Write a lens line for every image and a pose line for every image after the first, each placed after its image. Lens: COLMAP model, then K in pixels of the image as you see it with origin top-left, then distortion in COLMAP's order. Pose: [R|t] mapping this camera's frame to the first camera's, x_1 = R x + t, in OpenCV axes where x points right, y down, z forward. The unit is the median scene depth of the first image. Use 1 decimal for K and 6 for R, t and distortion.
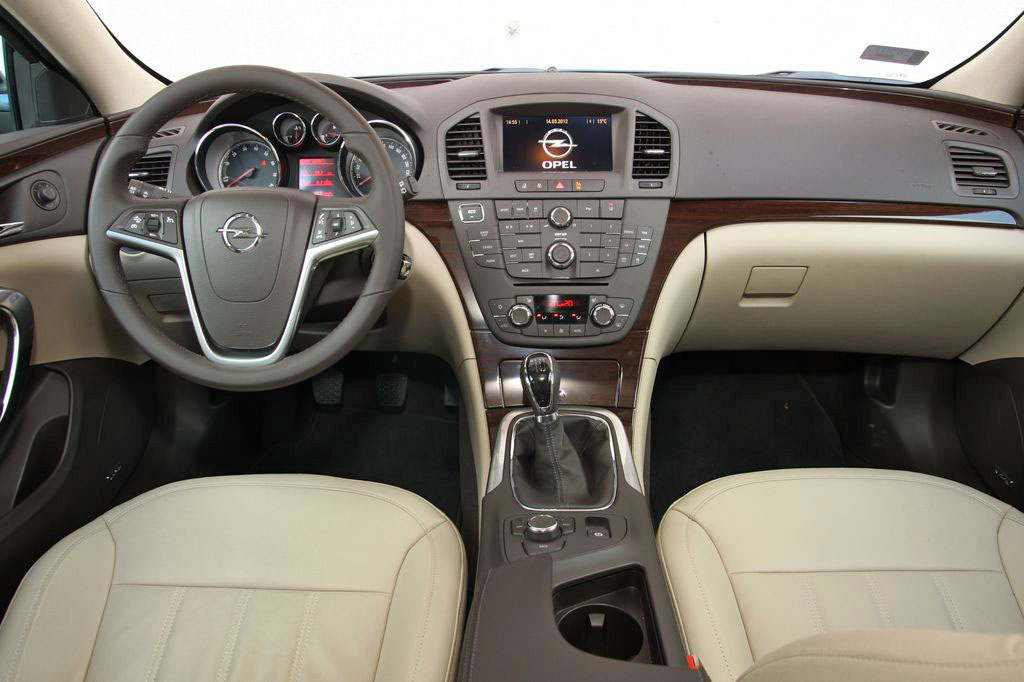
lens RADIAL K [[770.3, 0, 501.2], [0, 770.3, 361.2], [0, 0, 1]] dist [-0.146532, 0.095213]
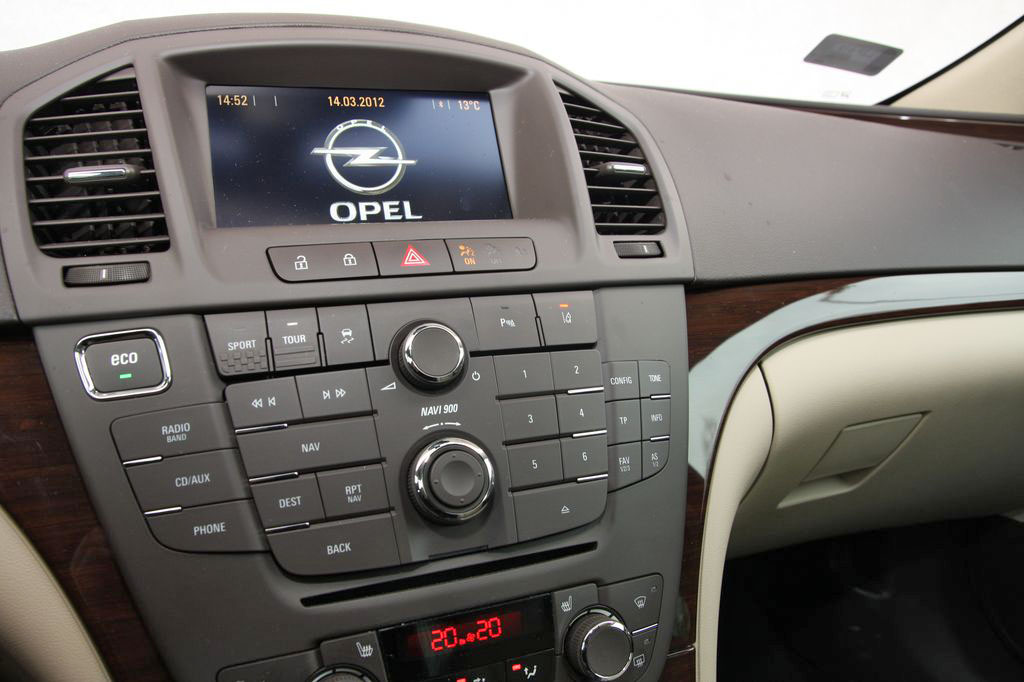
lens RADIAL K [[770.3, 0, 509.0], [0, 770.3, 348.9], [0, 0, 1]] dist [-0.146532, 0.095213]
pose [[0.910159, -0.073223, 0.407737, -0.020772], [0.142876, 0.979348, -0.143055, -0.139271], [-0.388841, 0.188459, 0.901824, 0.696139]]
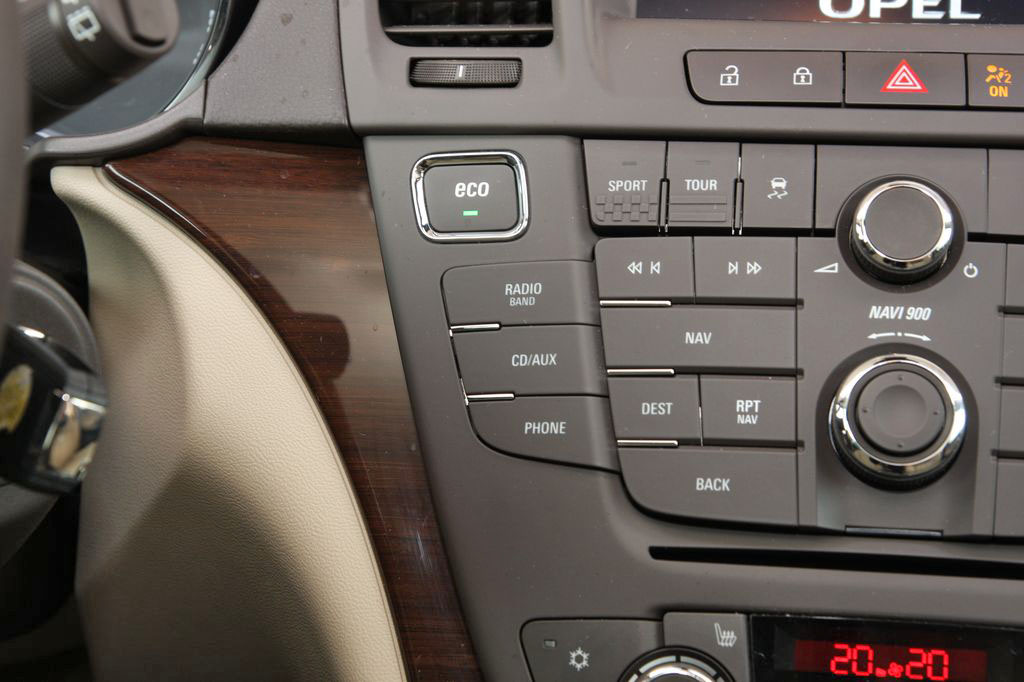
lens RADIAL K [[2120.4, 0, 500.8], [0, 2120.4, 344.2], [0, 0, 1]] dist [0.094736, 0.000000]
pose [[0.995435, 0.050147, -0.081201, 0.019112], [-0.063999, 0.981920, -0.178151, -0.051050], [0.070799, 0.182535, 0.980647, 0.442600]]
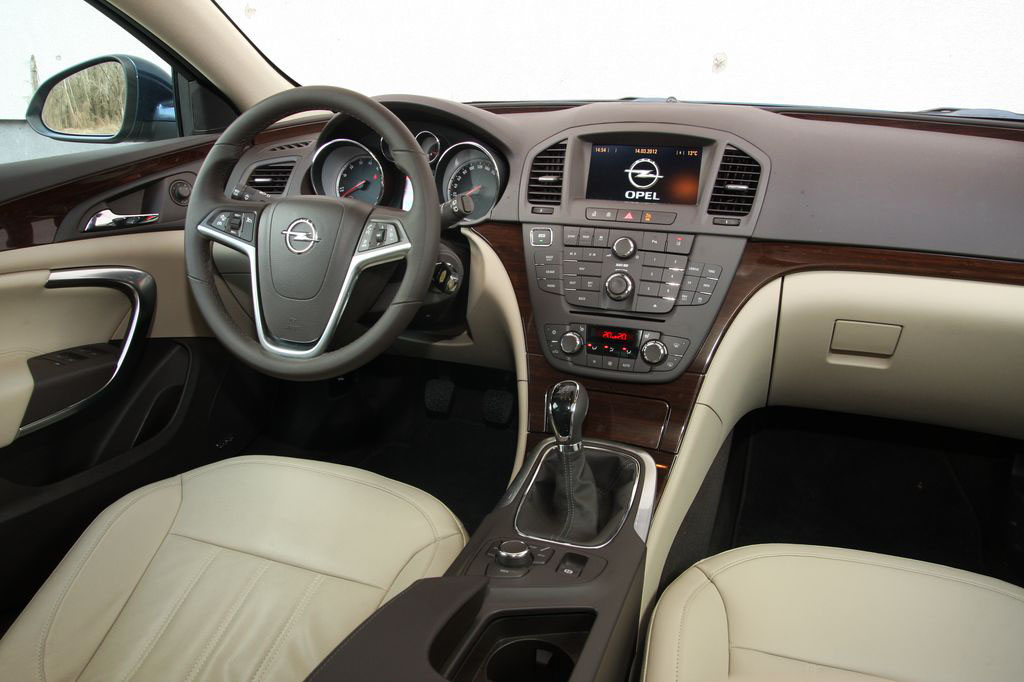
lens RADIAL K [[770.3, 0, 496.3], [0, 770.3, 364.6], [0, 0, 1]] dist [-0.146532, 0.095213]
pose [[0.946135, 0.122514, -0.299697, 0.230577], [-0.132121, 0.991162, -0.011922, -0.007227], [0.295587, 0.050876, 0.953960, 0.028845]]
